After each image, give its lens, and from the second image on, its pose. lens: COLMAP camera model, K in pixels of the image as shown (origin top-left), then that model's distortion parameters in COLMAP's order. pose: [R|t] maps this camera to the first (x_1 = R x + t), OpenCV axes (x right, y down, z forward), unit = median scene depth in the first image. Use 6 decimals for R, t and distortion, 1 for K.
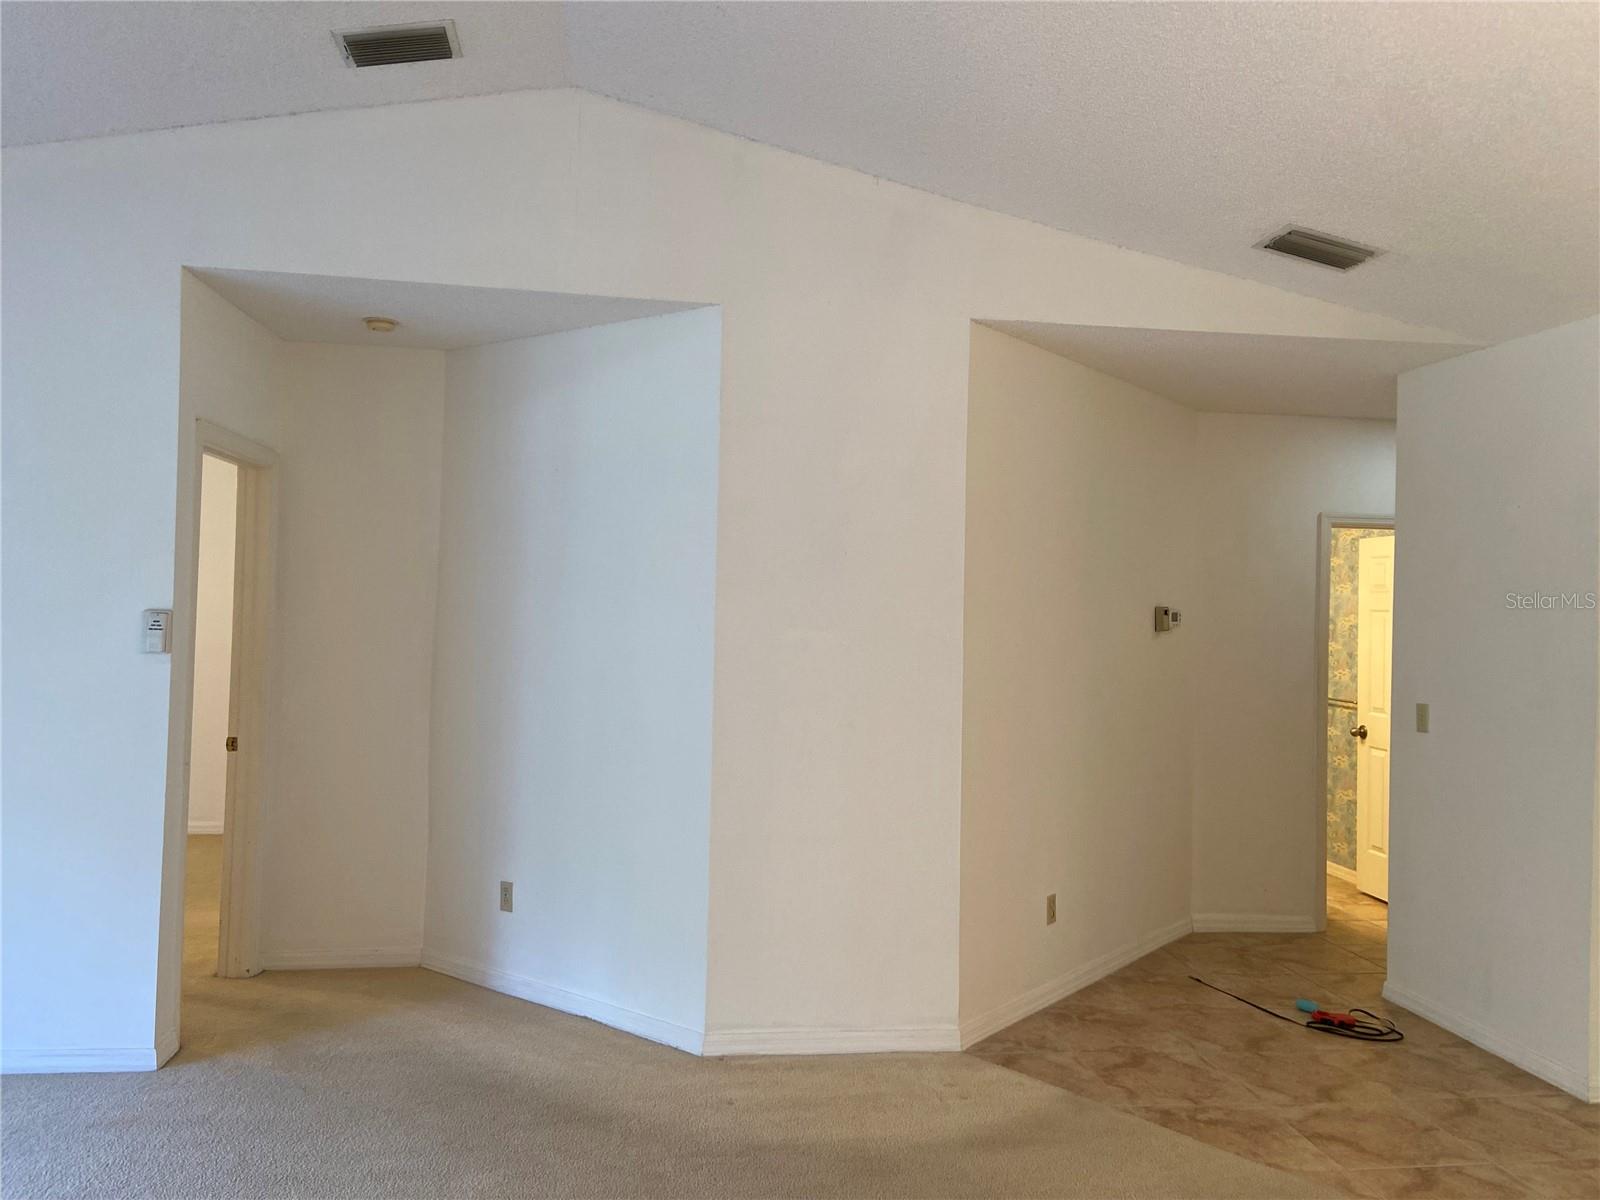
lens RADIAL K [[1191.0, 0, 801.7], [0, 1191.0, 576.1], [0, 0, 1]] dist [0.112744, -0.106072]
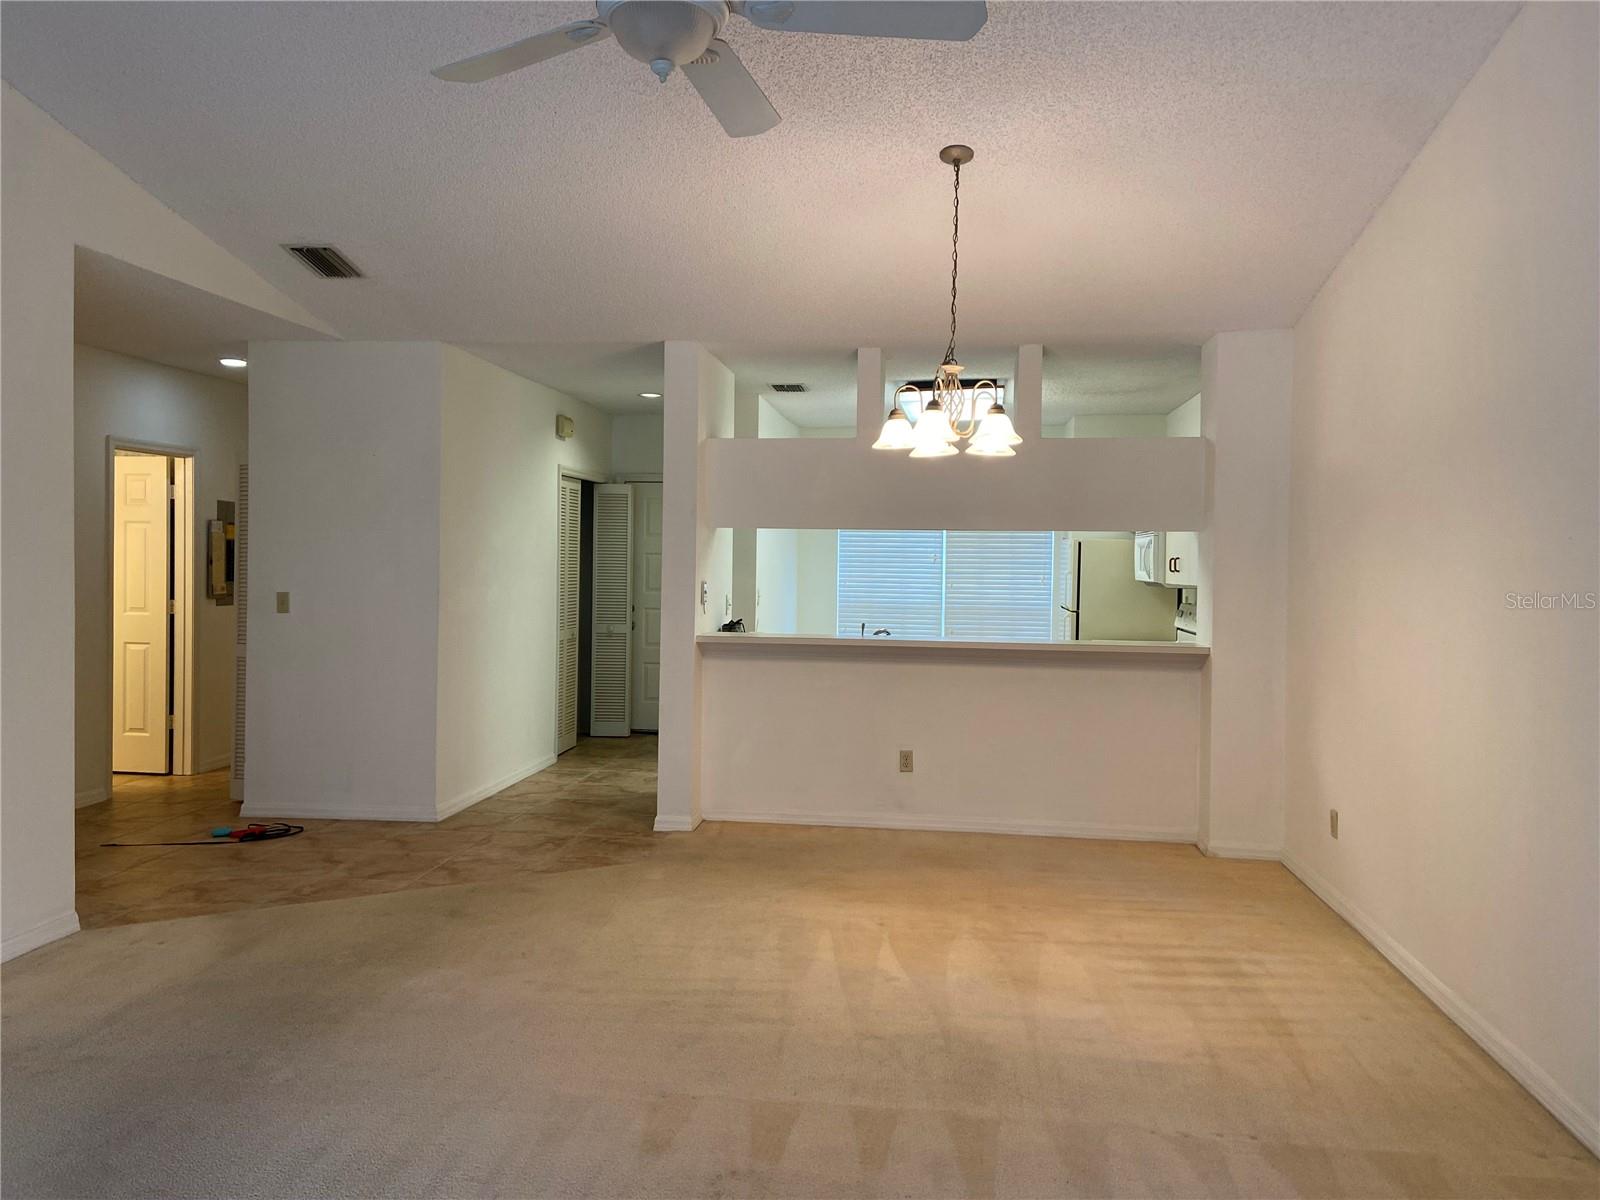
lens RADIAL K [[1191.0, 0, 801.7], [0, 1191.0, 576.1], [0, 0, 1]] dist [0.112744, -0.106072]
pose [[0.258472, -0.037808, 0.965279, -0.774917], [-0.037475, 0.998089, 0.049128, -0.001504], [-0.965291, -0.048872, 0.256562, 0.115612]]
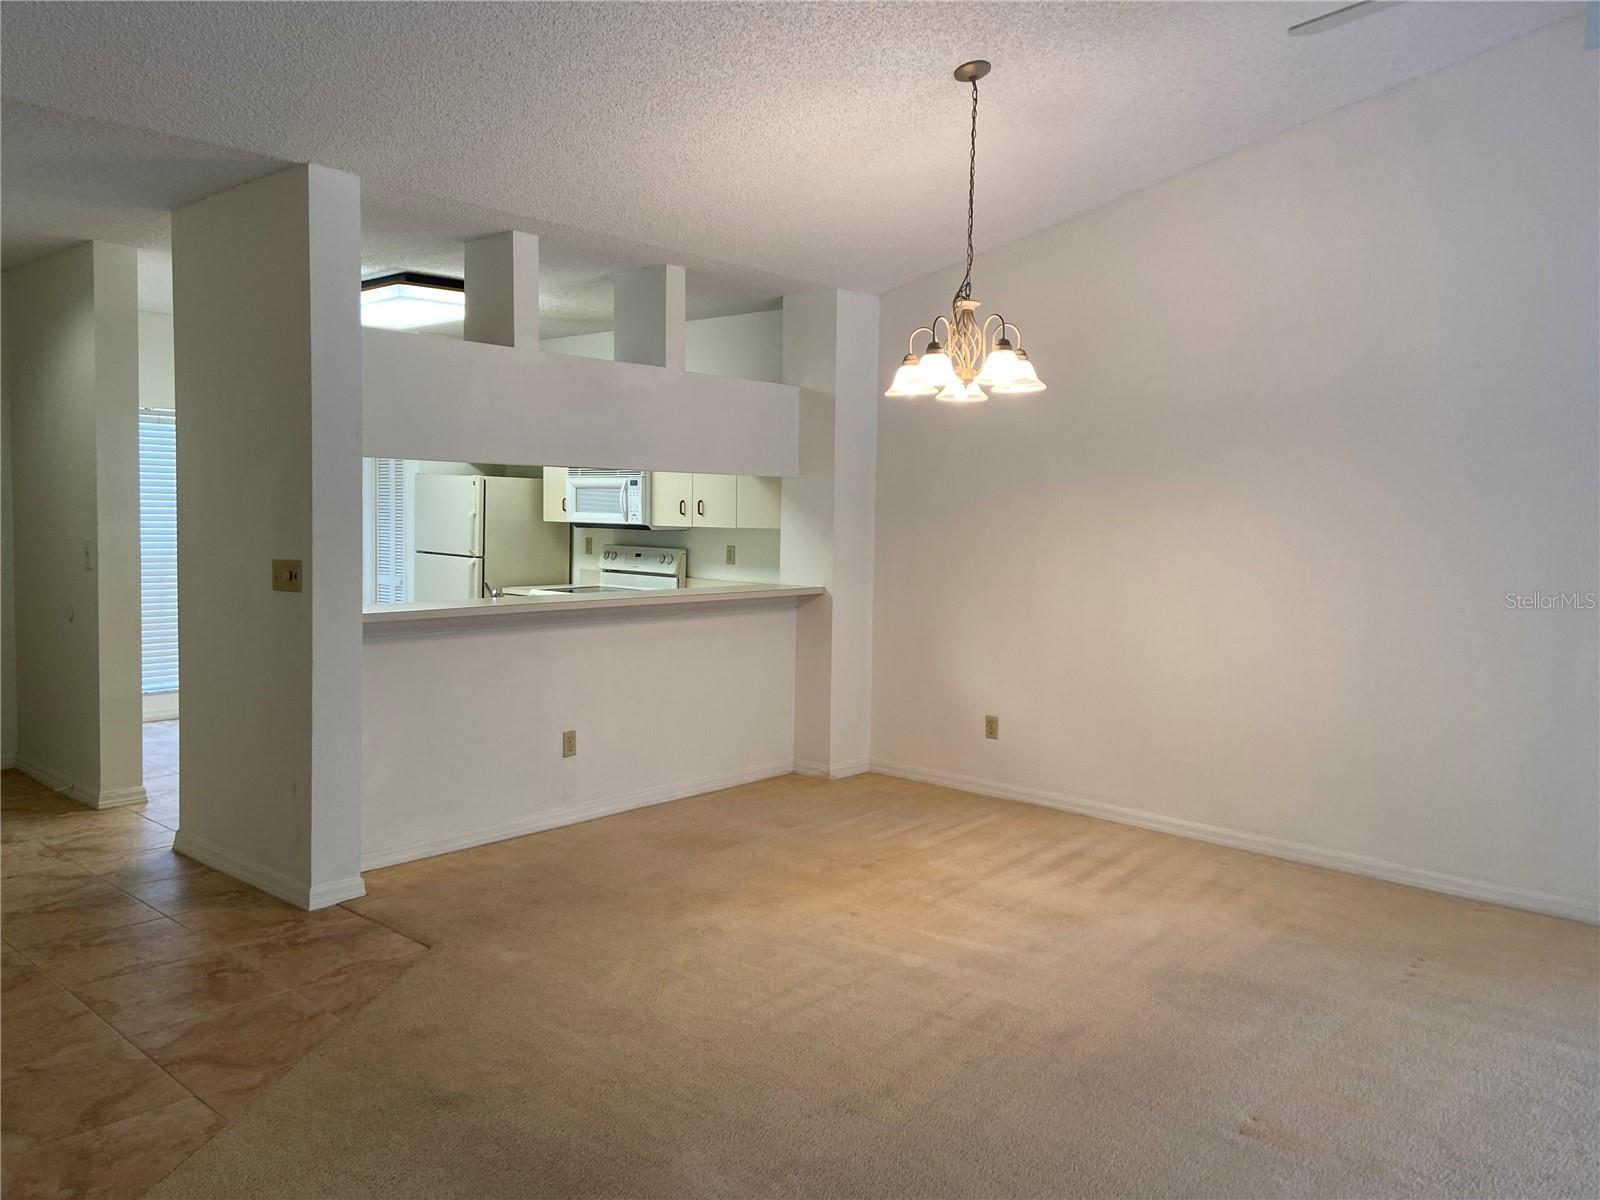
lens RADIAL K [[1194.5, 0, 802.6], [0, 1194.5, 570.0], [0, 0, 1]] dist [0.127659, -0.149001]
pose [[-0.644270, -0.077147, 0.760897, -0.387076], [-0.058578, 0.996954, 0.051481, 0.039907], [-0.762552, -0.011404, -0.646827, 1.044188]]
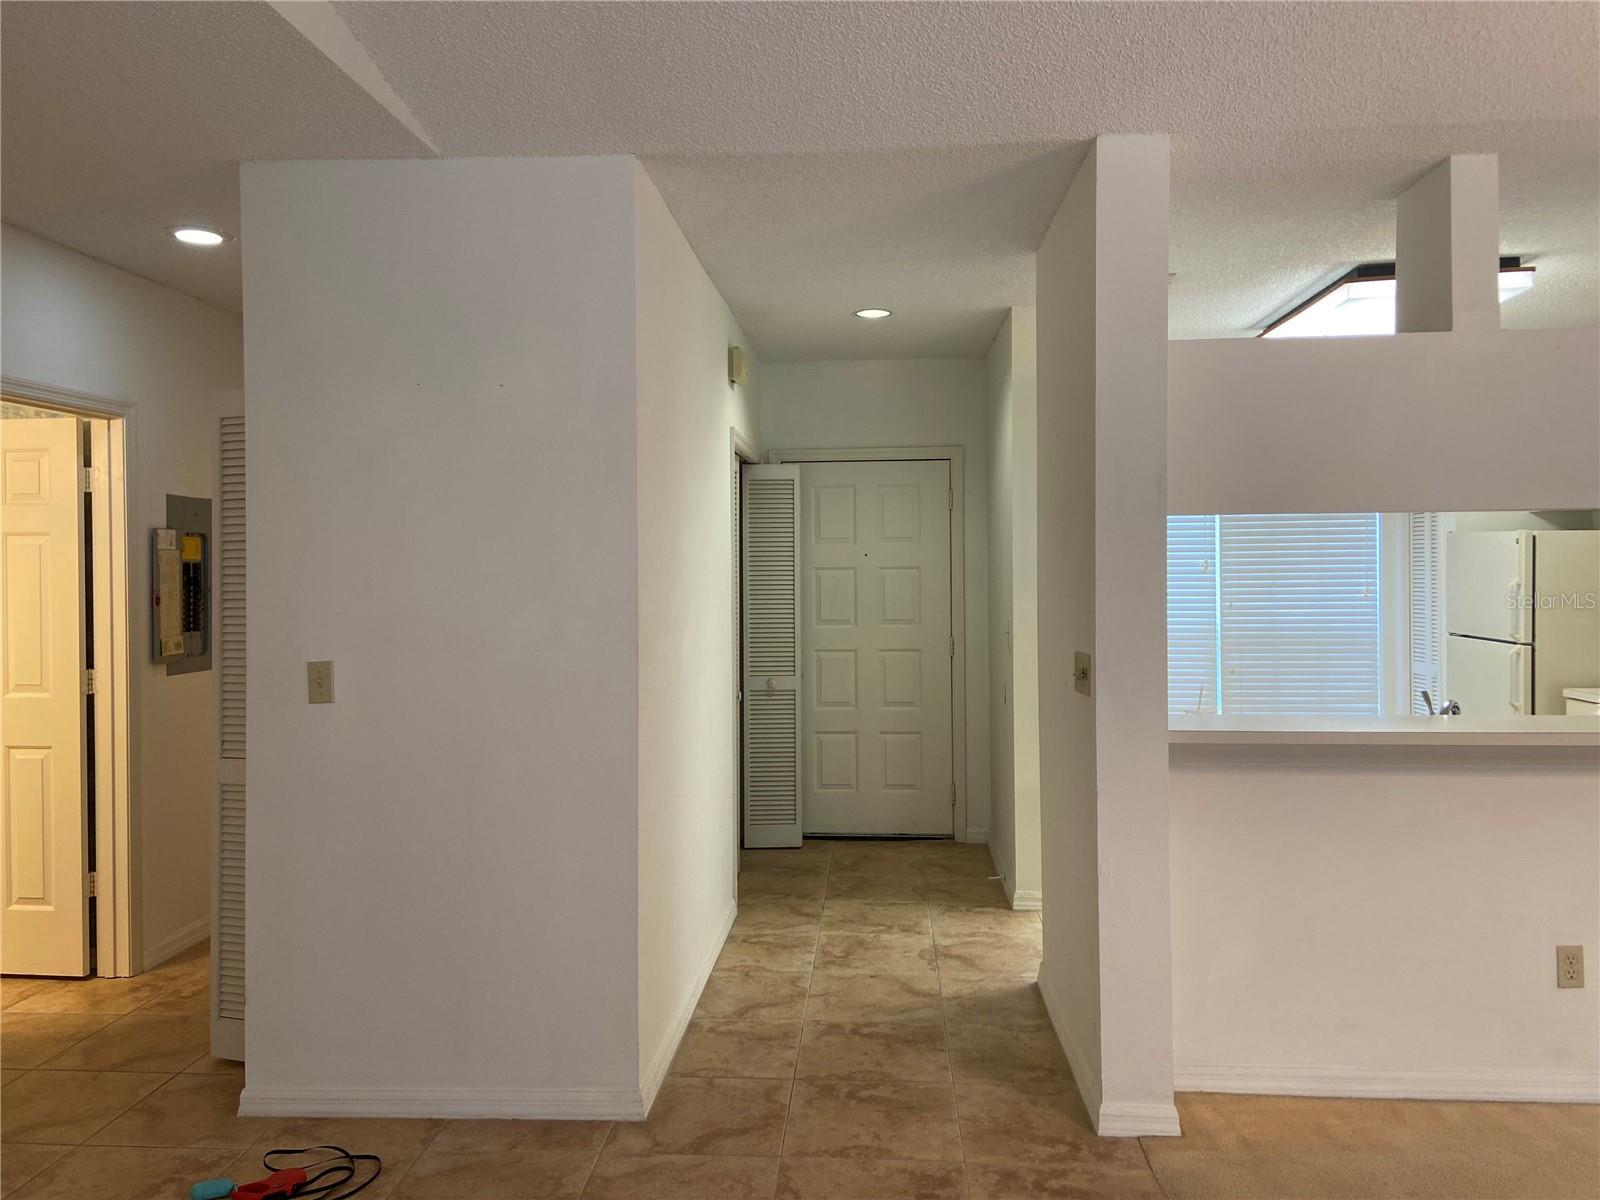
lens RADIAL K [[1194.5, 0, 802.6], [0, 1194.5, 570.0], [0, 0, 1]] dist [0.127659, -0.149001]
pose [[0.204187, -0.029629, 0.978483, -0.121210], [-0.016362, 0.999299, 0.033674, 0.030881], [-0.978795, -0.022886, 0.203559, 0.718217]]
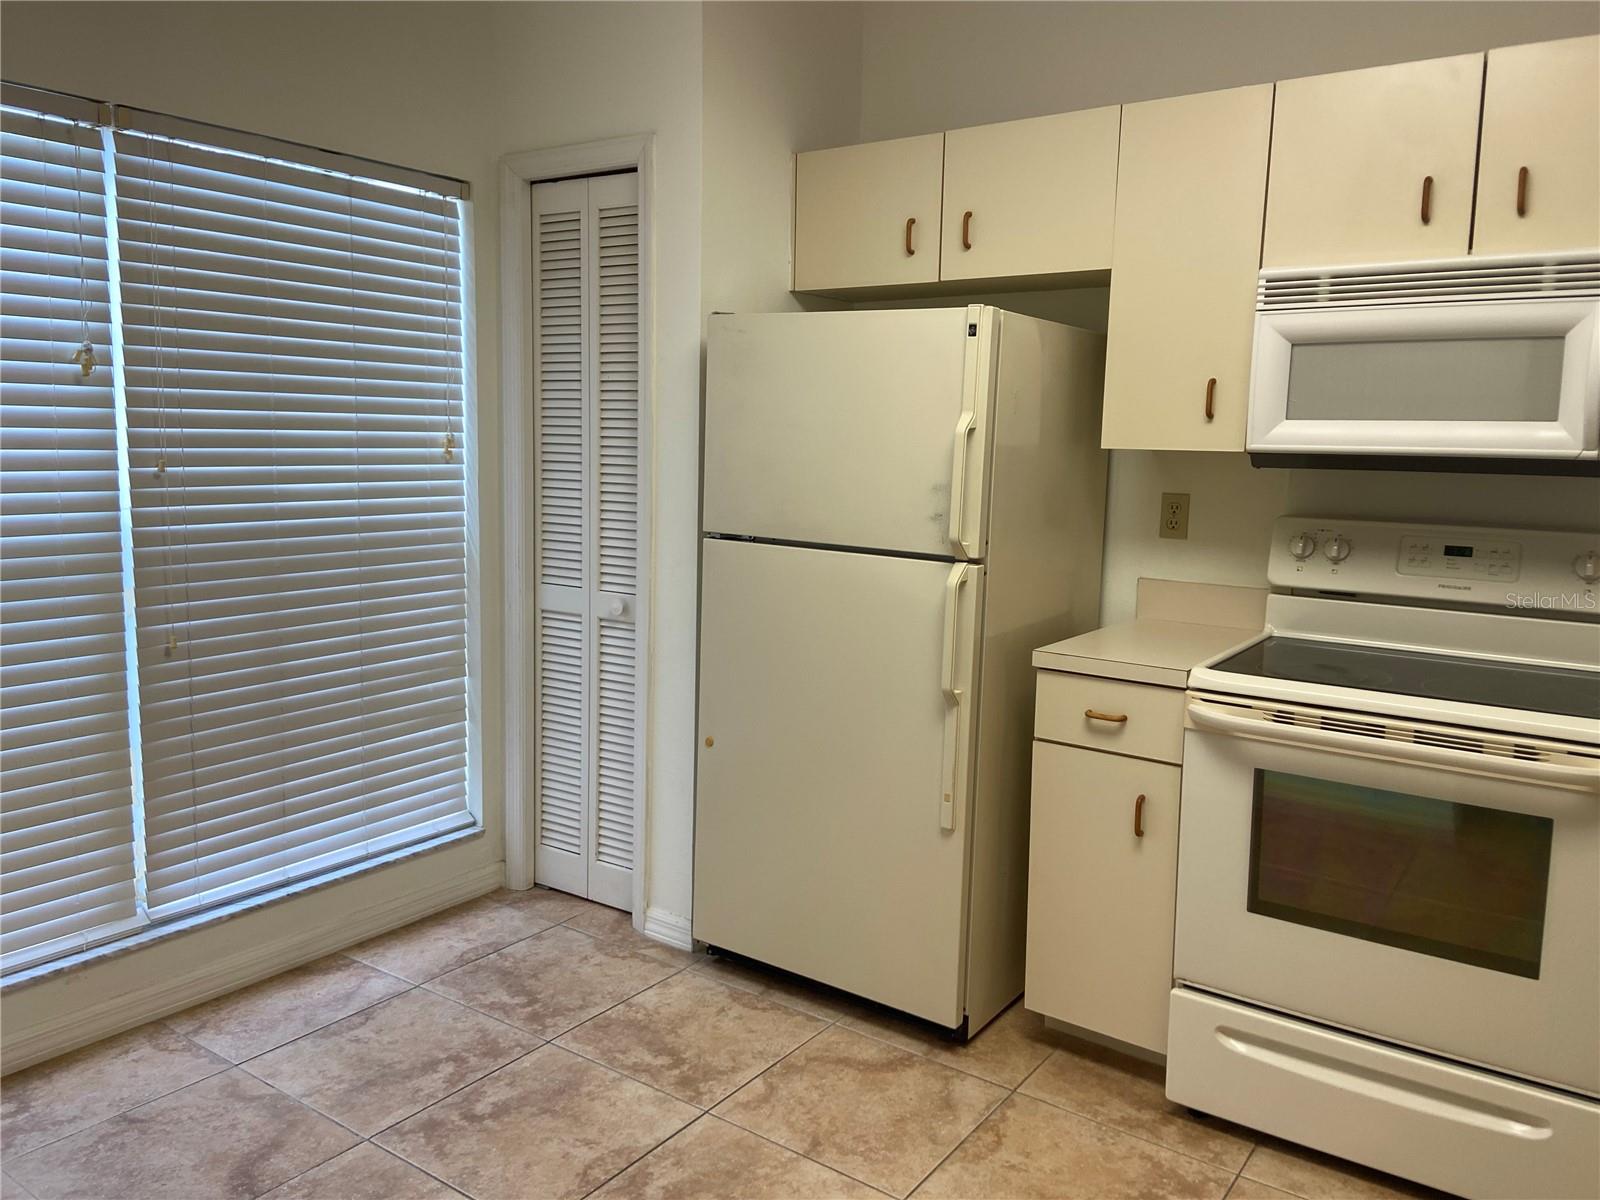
lens RADIAL K [[1194.5, 0, 802.6], [0, 1194.5, 570.0], [0, 0, 1]] dist [0.127659, -0.149001]
pose [[-0.730208, -0.118167, 0.672929, 1.055908], [-0.061225, 0.992285, 0.107810, 0.091929], [-0.680476, 0.037523, -0.731809, 0.713440]]
